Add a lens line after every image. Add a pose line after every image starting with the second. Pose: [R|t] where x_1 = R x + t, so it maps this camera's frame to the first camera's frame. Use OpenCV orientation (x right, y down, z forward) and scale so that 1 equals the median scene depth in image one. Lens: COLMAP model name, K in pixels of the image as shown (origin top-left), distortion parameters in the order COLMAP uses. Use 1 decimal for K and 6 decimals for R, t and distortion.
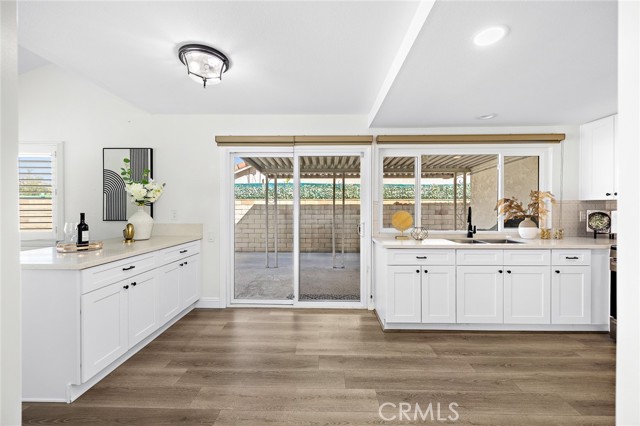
lens RADIAL K [[252.4, 0, 320.8], [0, 252.4, 207.7], [0, 0, 1]] dist [0.000072, 0.000016]
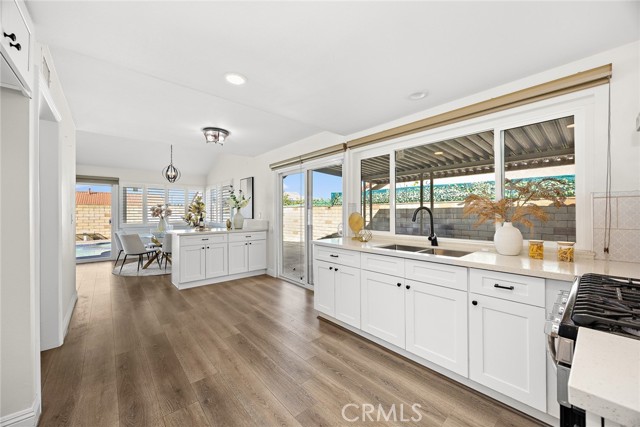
lens RADIAL K [[245.5, 0, 323.9], [0, 245.5, 213.1], [0, 0, 1]] dist [-0.001734, -0.000134]
pose [[0.680235, -0.001228, -0.732993, 0.923072], [-0.000074, 0.999998, -0.001744, 0.016214], [0.732994, 0.001241, 0.680234, 0.221903]]
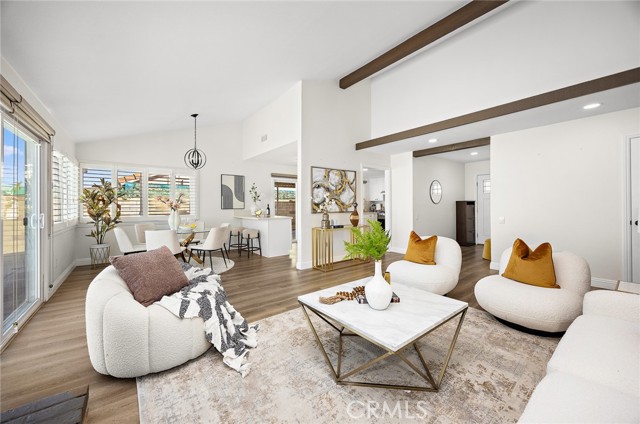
lens RADIAL K [[252.4, 0, 320.8], [0, 252.4, 206.7], [0, 0, 1]] dist [0.000072, 0.000016]
pose [[0.778125, -0.013524, 0.627963, -1.589677], [0.015138, 0.999882, 0.002776, 0.040172], [-0.627927, 0.007346, 0.778238, -1.185741]]
